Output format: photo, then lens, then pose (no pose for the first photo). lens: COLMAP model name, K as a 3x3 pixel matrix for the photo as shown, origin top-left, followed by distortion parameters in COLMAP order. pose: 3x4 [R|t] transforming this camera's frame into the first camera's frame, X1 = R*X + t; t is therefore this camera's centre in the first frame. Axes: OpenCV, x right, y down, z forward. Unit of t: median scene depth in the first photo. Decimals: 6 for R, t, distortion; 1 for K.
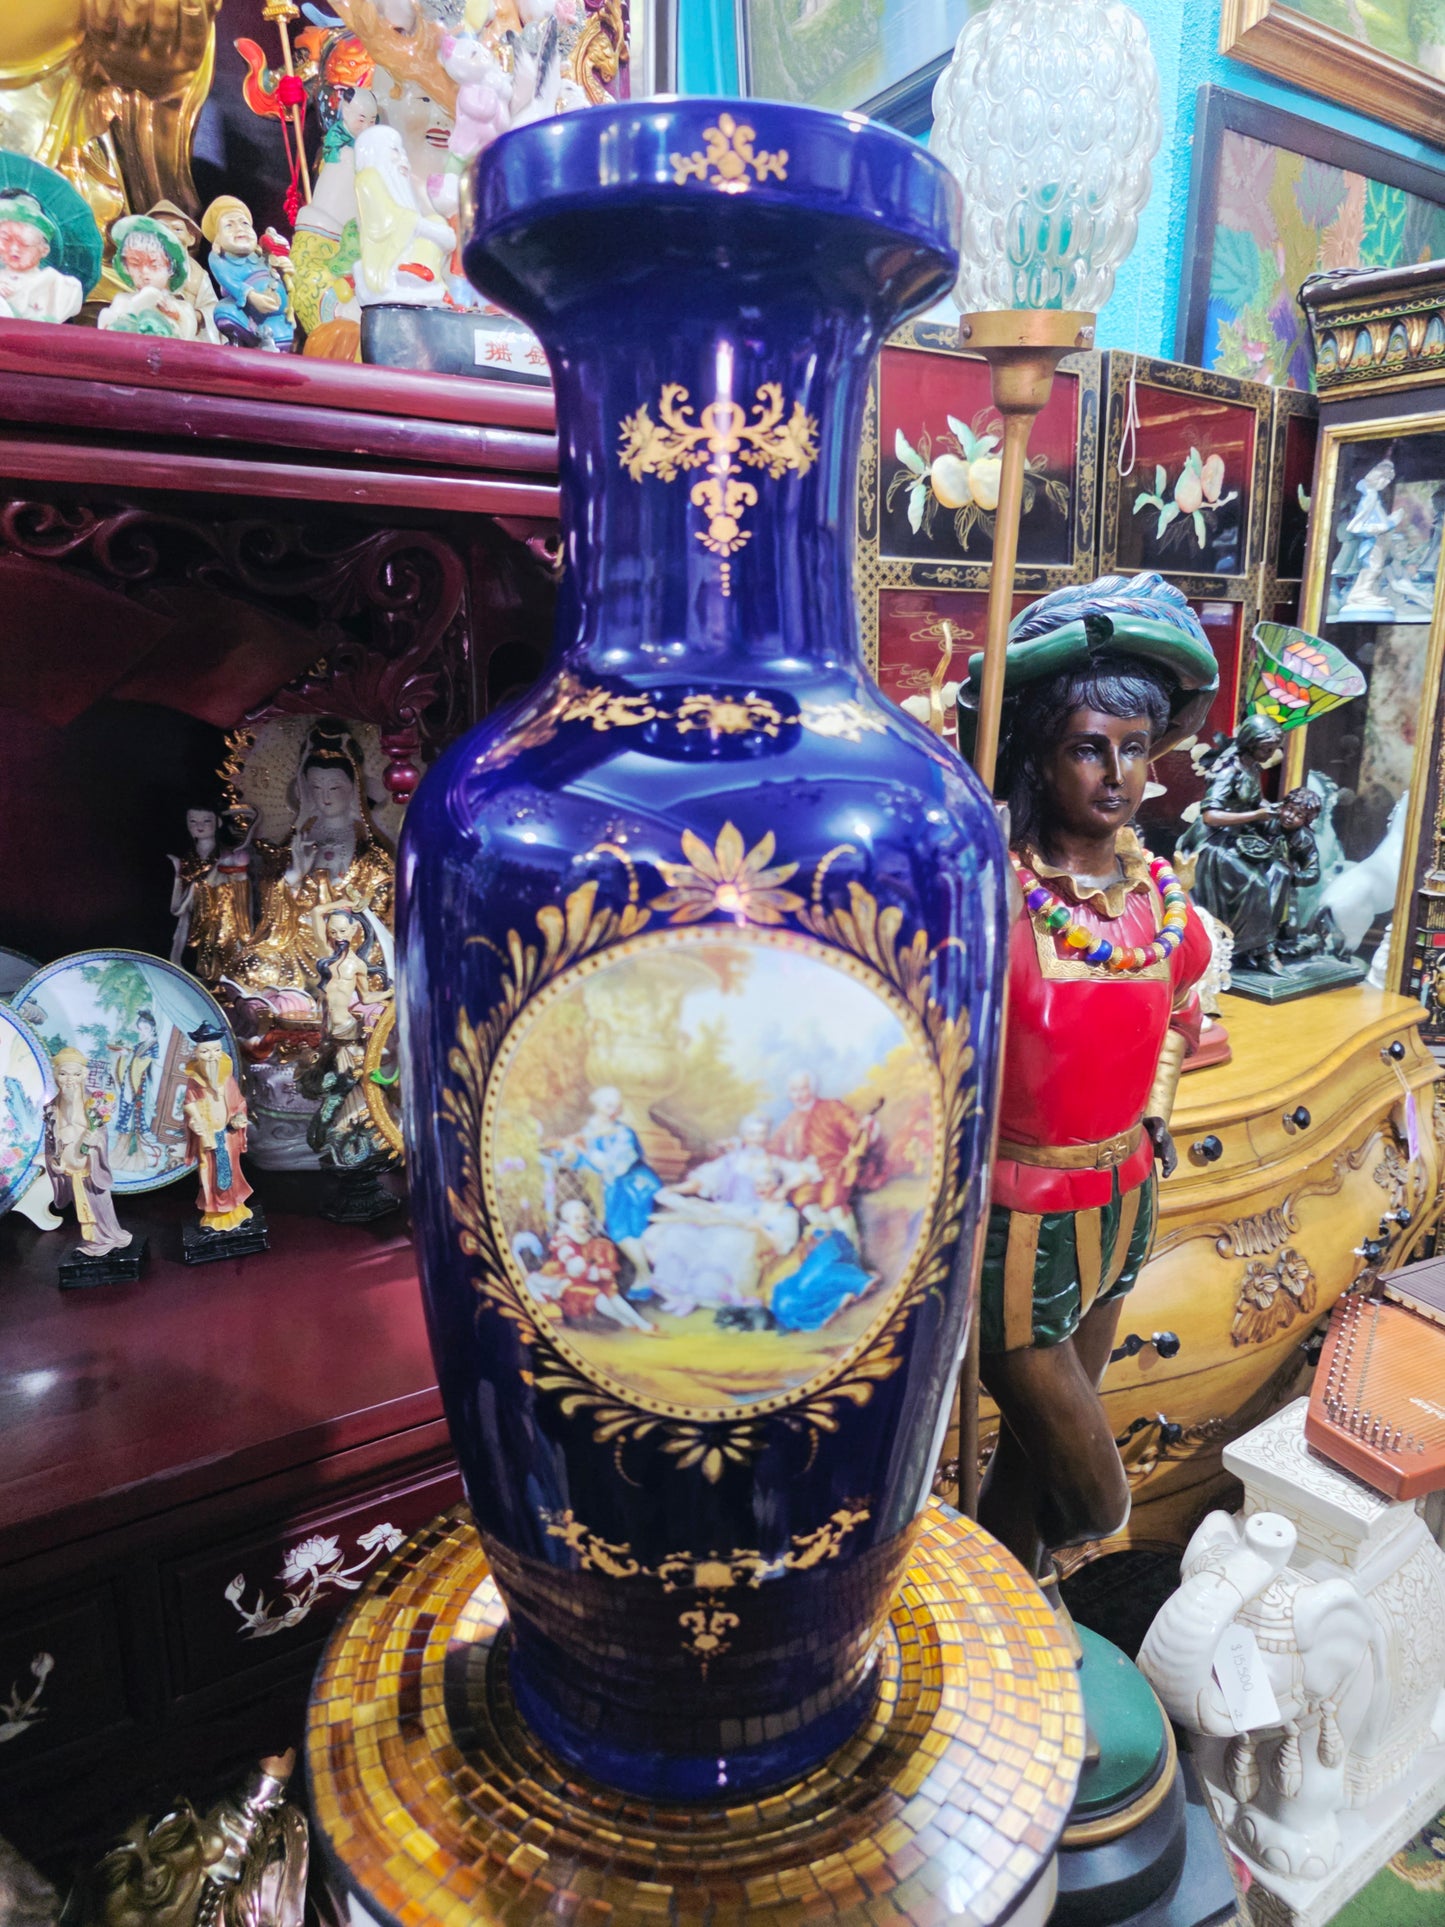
lens RADIAL K [[1327.1, 0, 743.1], [0, 1327.1, 950.8], [0, 0, 1]] dist [0.022195, -0.033018]
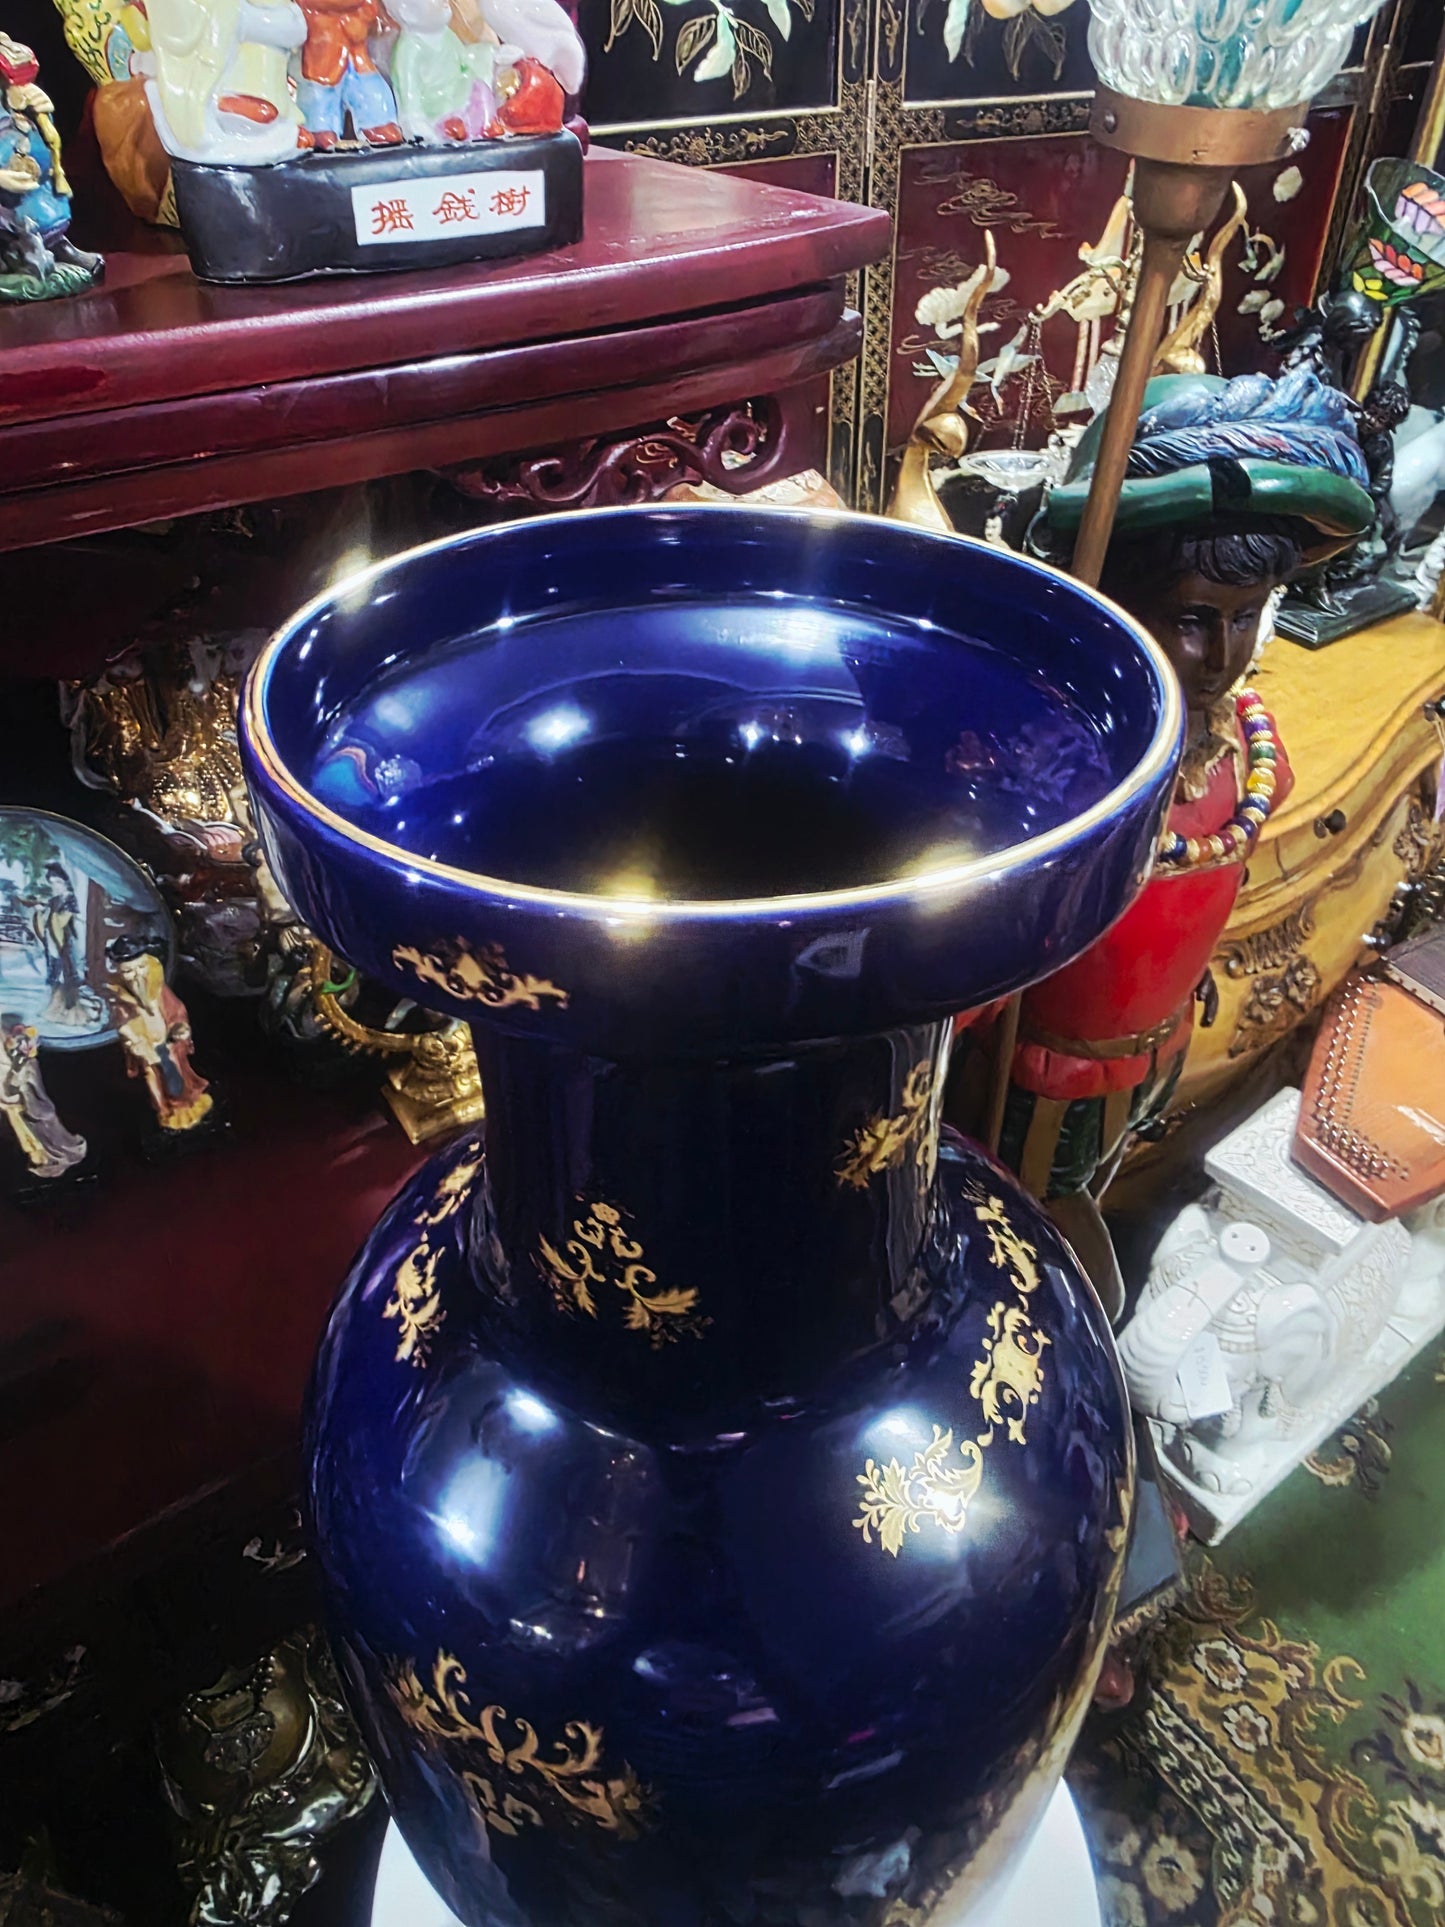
lens RADIAL K [[1337.7, 0, 708.4], [0, 1337.7, 877.4], [0, 0, 1]] dist [0.011527, -0.026156]
pose [[0.999944, -0.009970, 0.003554, -0.023832], [0.007841, 0.923345, 0.383892, -0.265320], [-0.007109, -0.383843, 0.923371, 0.178581]]
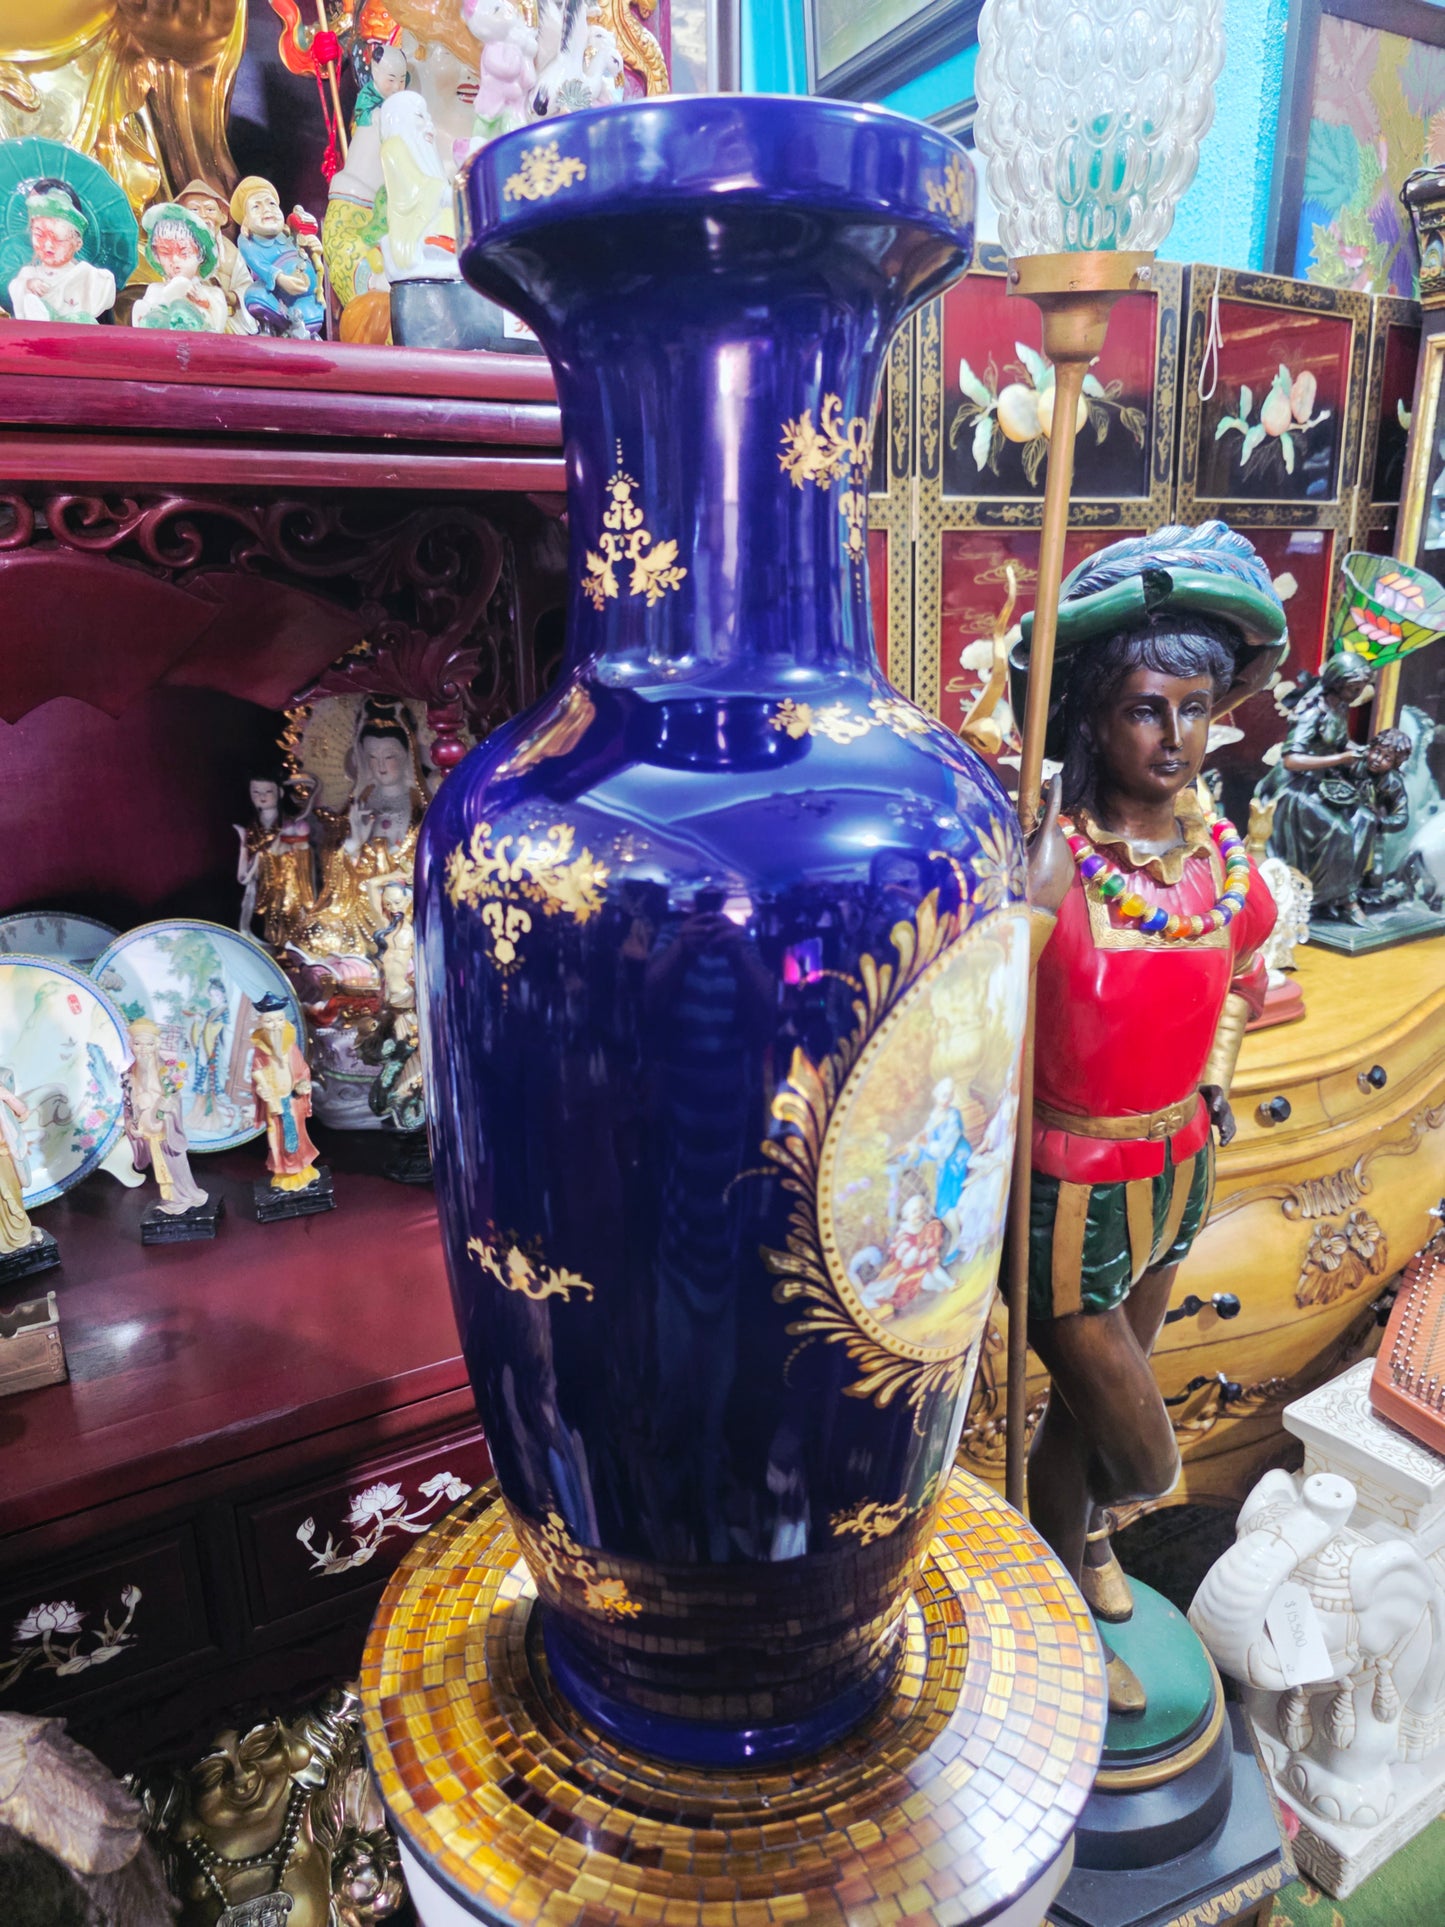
lens RADIAL K [[1327.1, 0, 710.9], [0, 1327.1, 980.0], [0, 0, 1]] dist [0.022195, -0.033018]
pose [[0.996634, -0.001390, -0.081969, 0.020126], [0.007182, 0.997493, 0.070406, -0.022694], [0.081665, -0.070758, 0.994145, -0.000339]]
